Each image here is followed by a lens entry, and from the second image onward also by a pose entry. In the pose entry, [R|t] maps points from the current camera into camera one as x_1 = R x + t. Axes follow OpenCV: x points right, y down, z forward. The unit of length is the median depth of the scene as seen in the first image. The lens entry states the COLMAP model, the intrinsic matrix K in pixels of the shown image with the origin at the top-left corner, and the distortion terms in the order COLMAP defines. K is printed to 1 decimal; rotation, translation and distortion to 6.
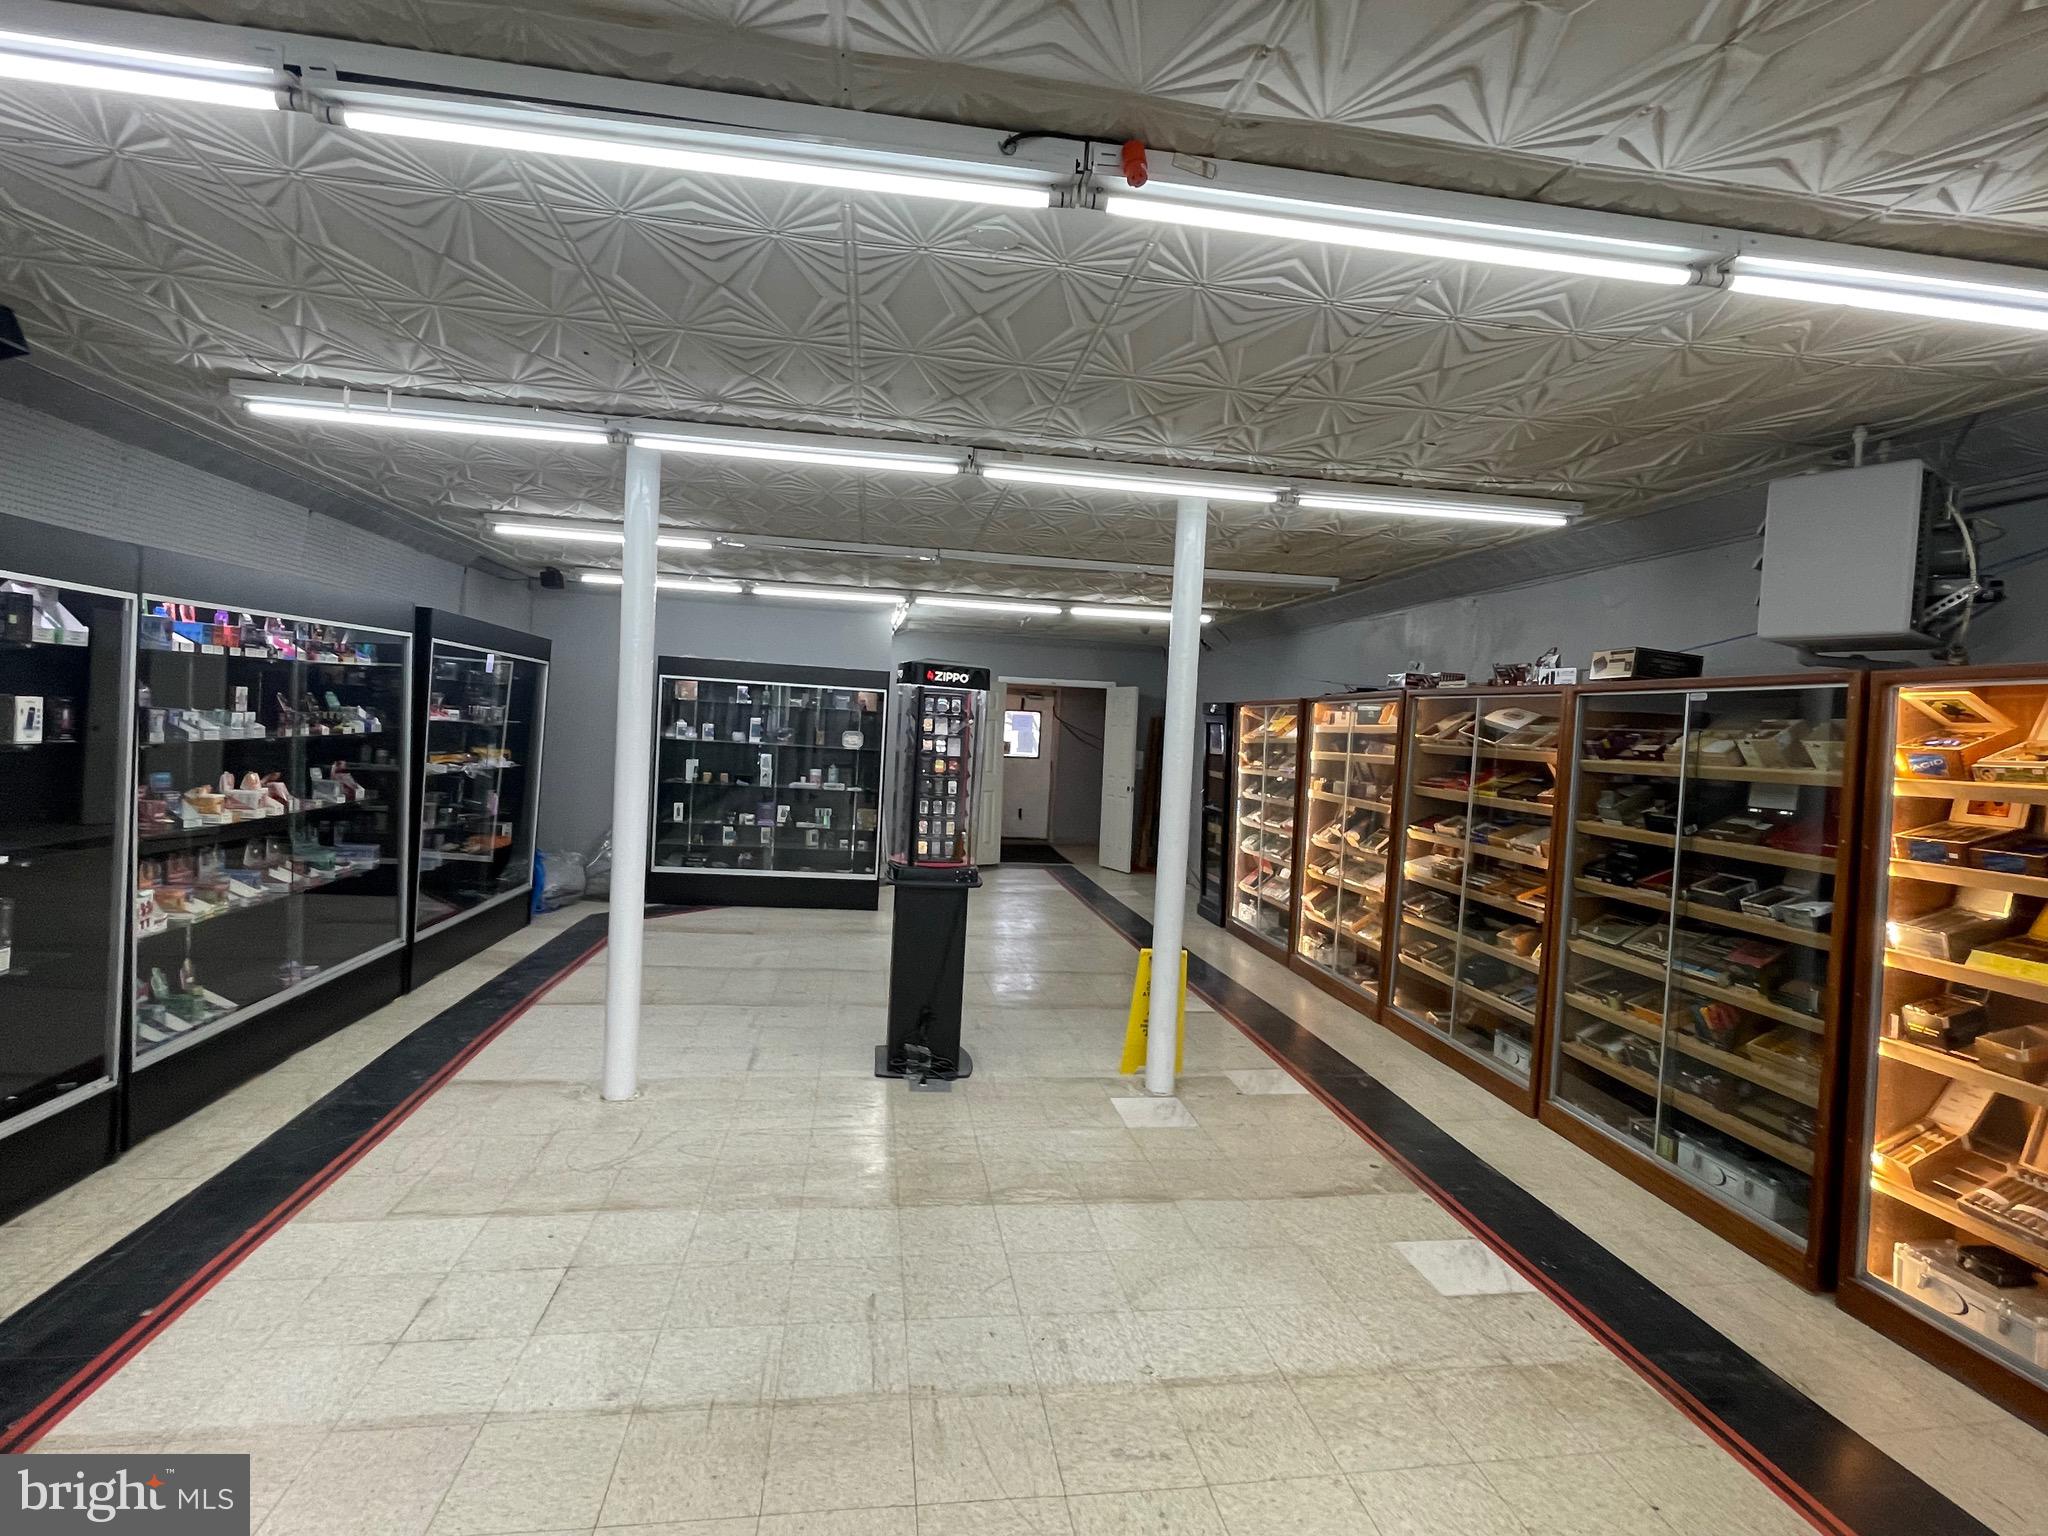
lens RADIAL K [[999.8, 0, 1018.8], [0, 999.8, 768.5], [0, 0, 1]] dist [-0.002456, -0.000405]
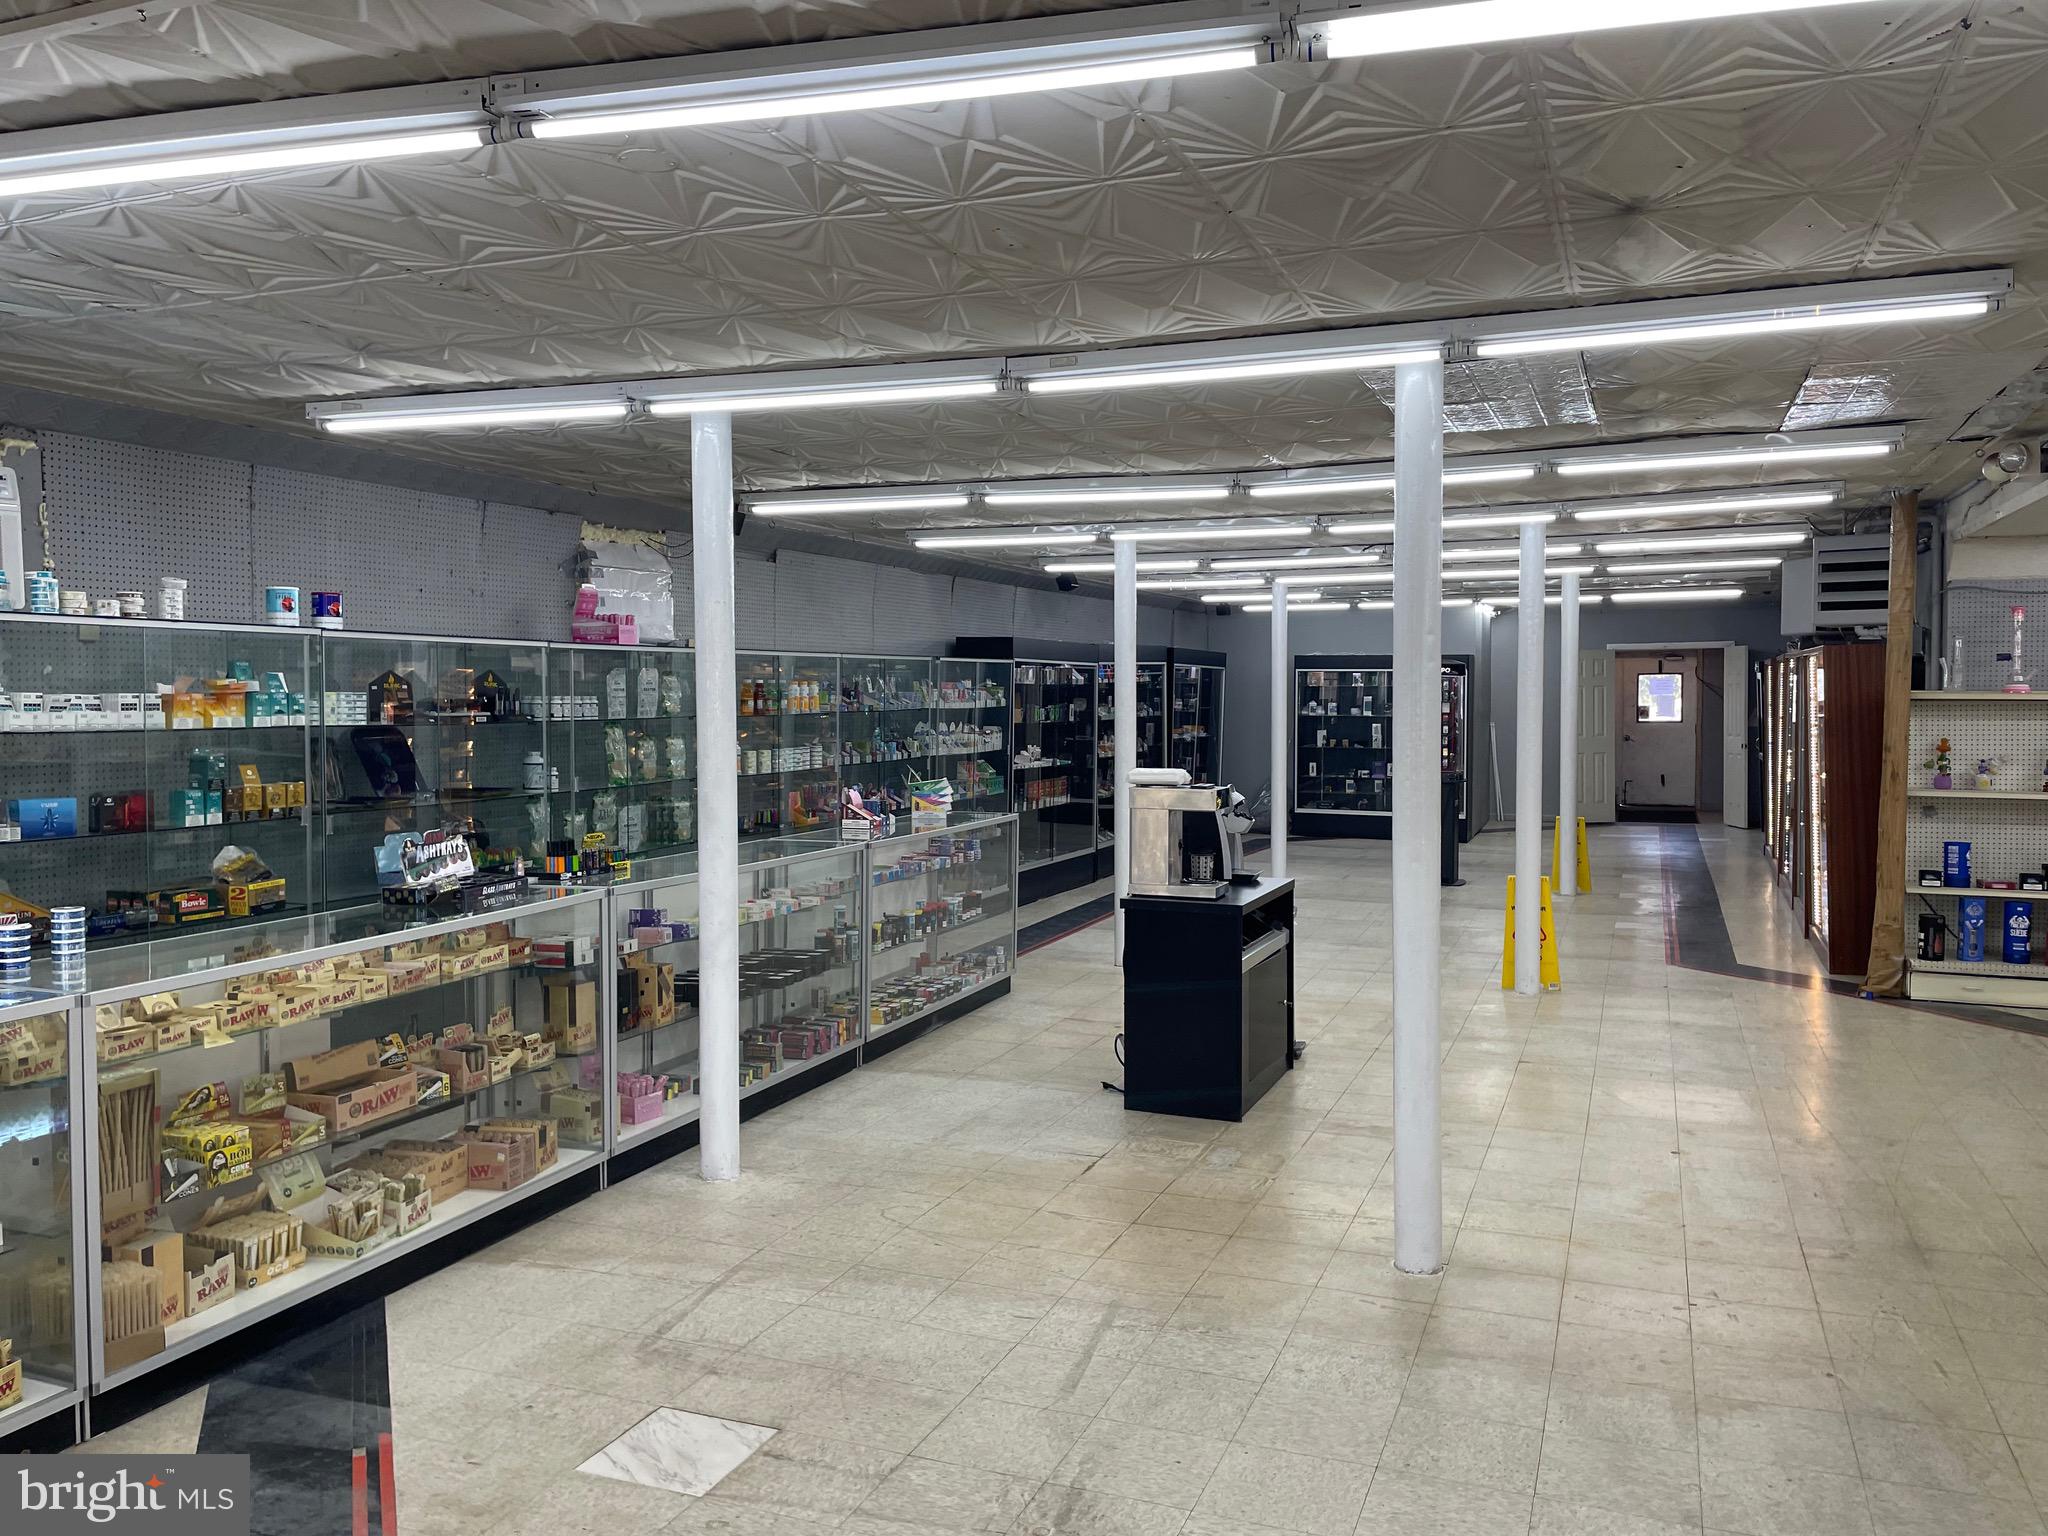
lens RADIAL K [[1562.0, 0, 1011.1], [0, 1562.0, 739.4], [0, 0, 1]] dist [0.073662, -0.090653]
pose [[0.860672, -0.038507, -0.507701, 0.804906], [0.027677, 0.999200, -0.028867, 0.110980], [0.508406, 0.010793, 0.861050, -2.156206]]
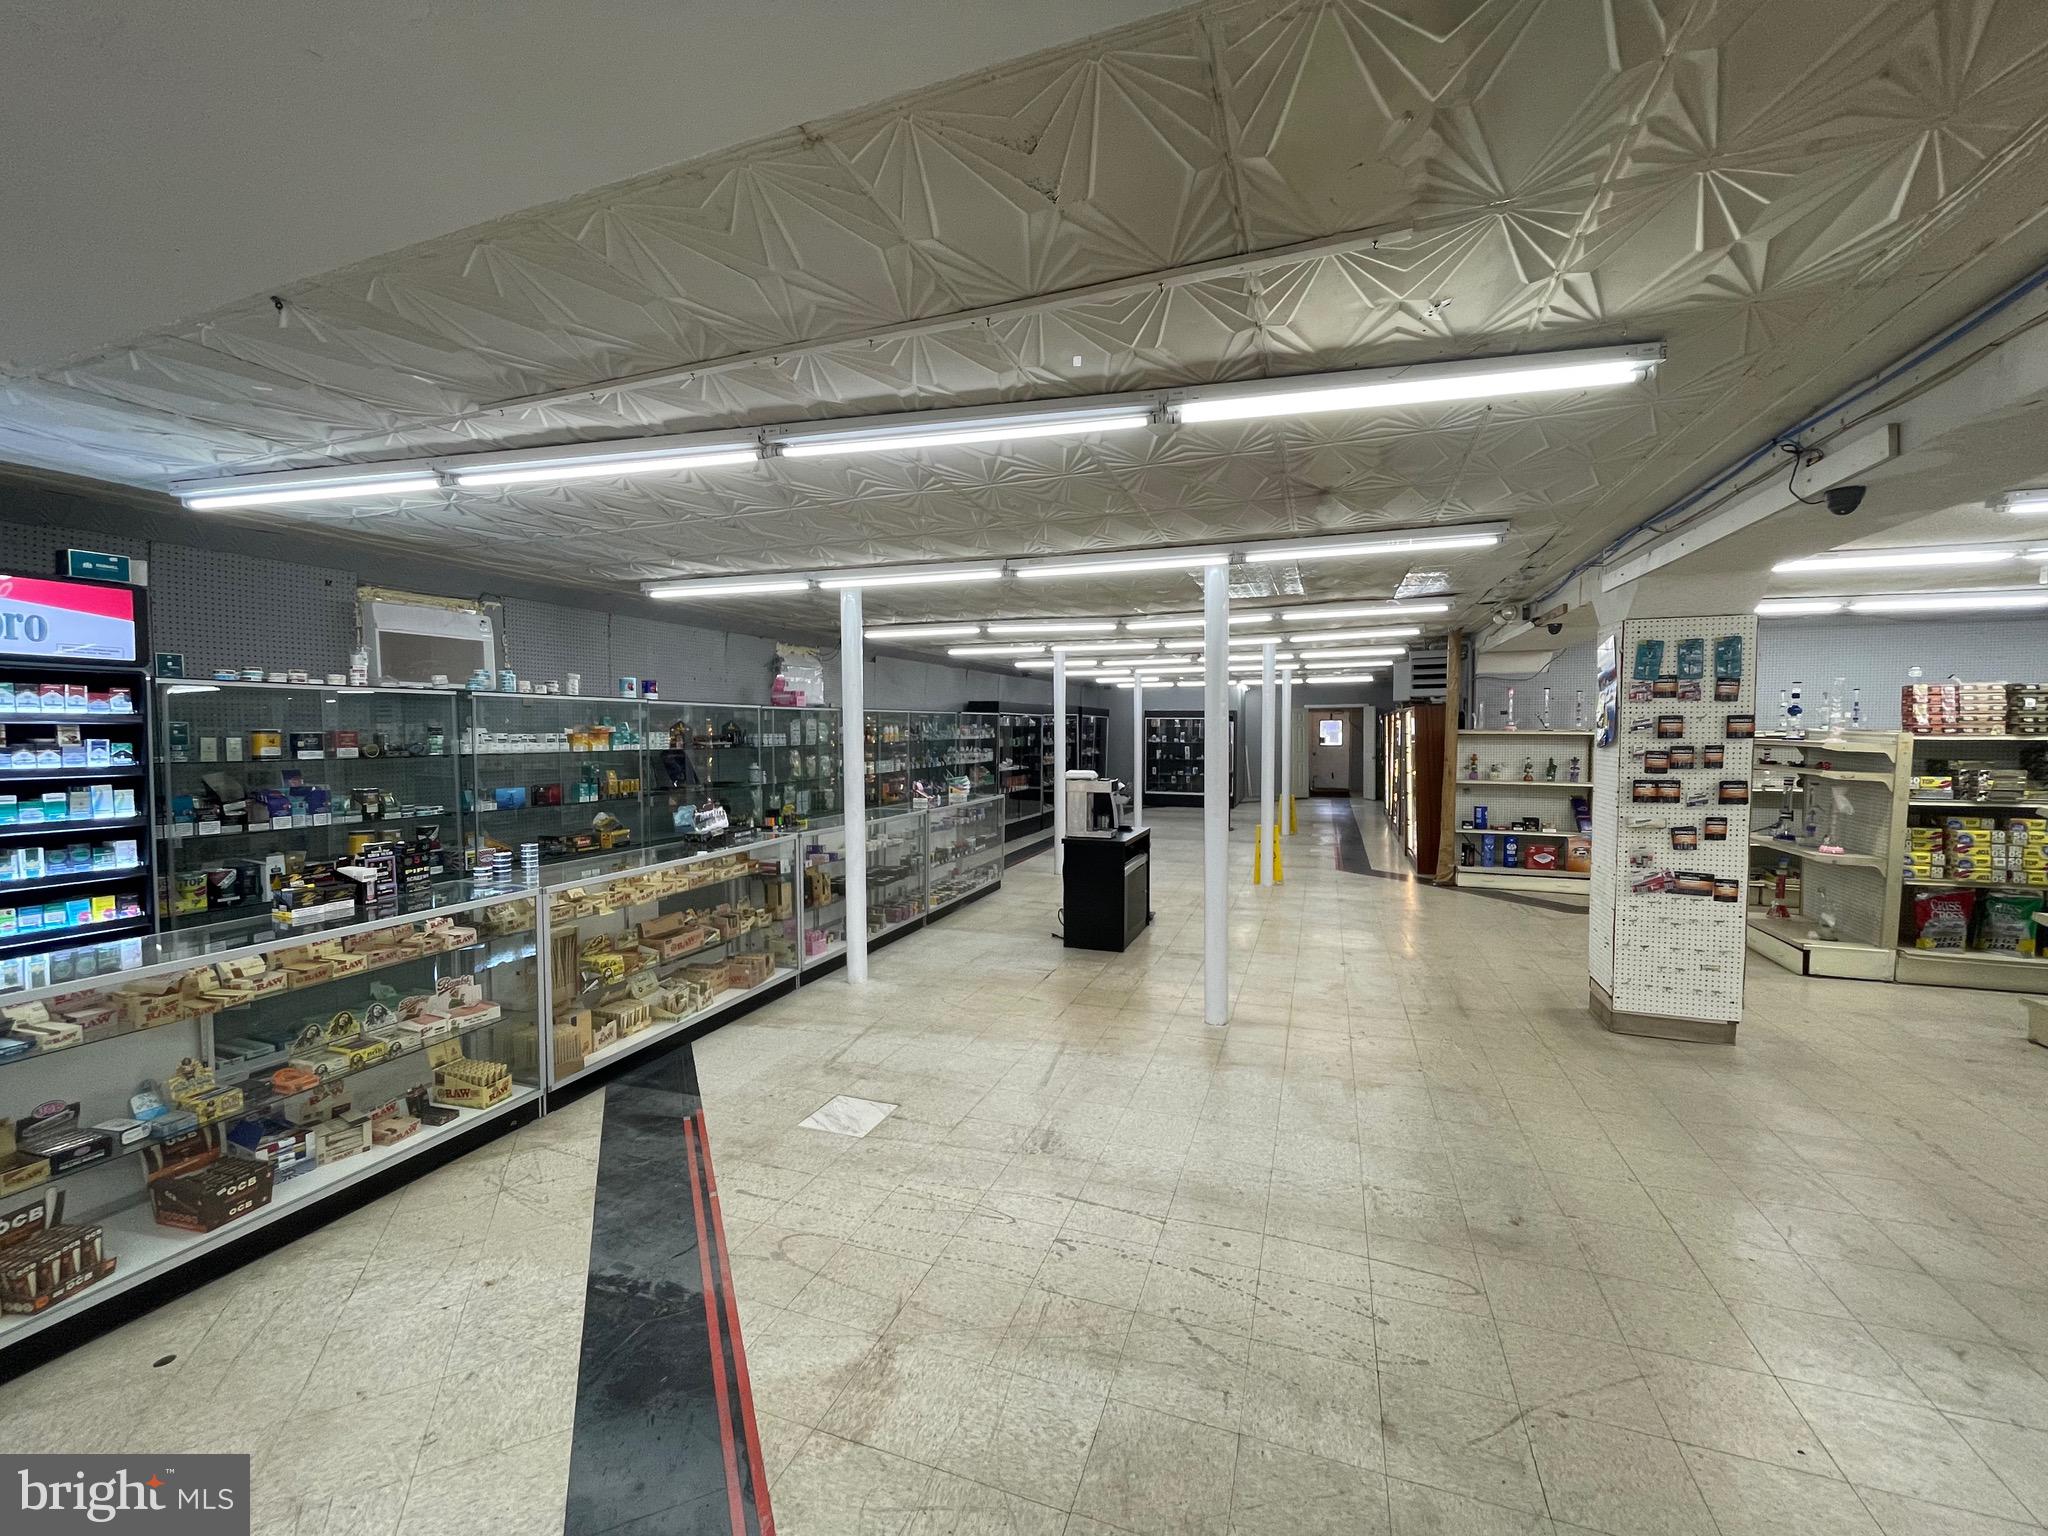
lens RADIAL K [[825.5, 0, 1020.5], [0, 825.5, 760.3], [0, 0, 1]] dist [-0.001042, 0.000445]
pose [[0.875335, -0.037752, -0.482040, 0.804756], [0.031074, 0.999279, -0.021833, 0.110899], [0.482517, 0.004133, 0.875877, -2.158690]]
